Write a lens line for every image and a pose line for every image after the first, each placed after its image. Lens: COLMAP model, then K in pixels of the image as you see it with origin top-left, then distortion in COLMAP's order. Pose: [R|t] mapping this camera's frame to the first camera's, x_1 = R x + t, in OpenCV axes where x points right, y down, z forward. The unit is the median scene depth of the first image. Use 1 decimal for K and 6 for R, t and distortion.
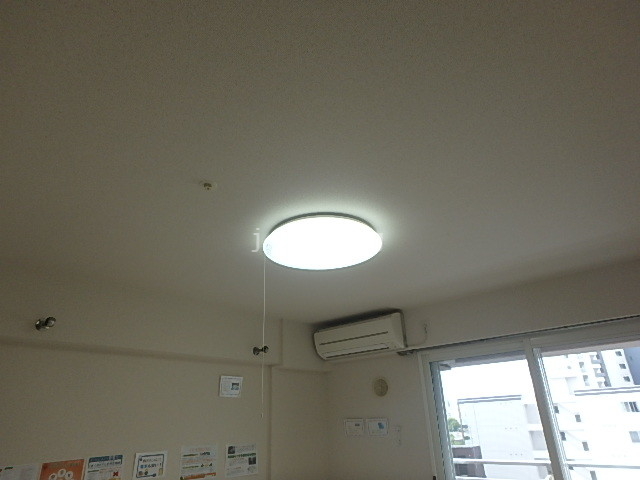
lens RADIAL K [[396.6, 0, 320.0], [0, 396.6, 240.0], [0, 0, 1]] dist [-0.001440, 0.000525]
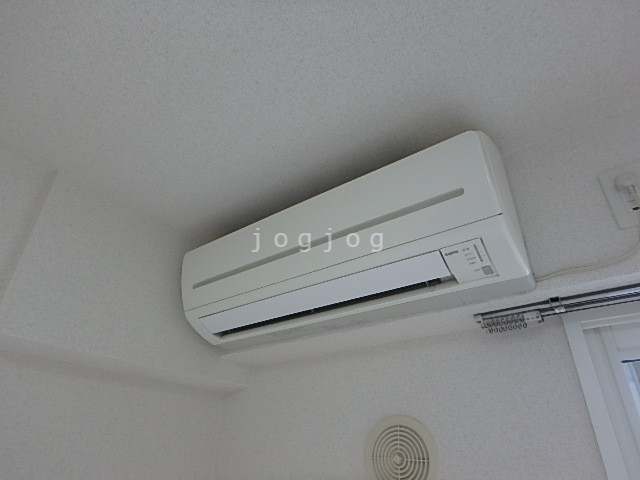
lens RADIAL K [[396.6, 0, 320.0], [0, 396.6, 240.0], [0, 0, 1]] dist [-0.001440, 0.000525]
pose [[0.995539, 0.093802, 0.010135, 0.094907], [-0.092205, 0.990064, -0.106168, 0.280946], [-0.019993, 0.104760, 0.994297, 0.782747]]
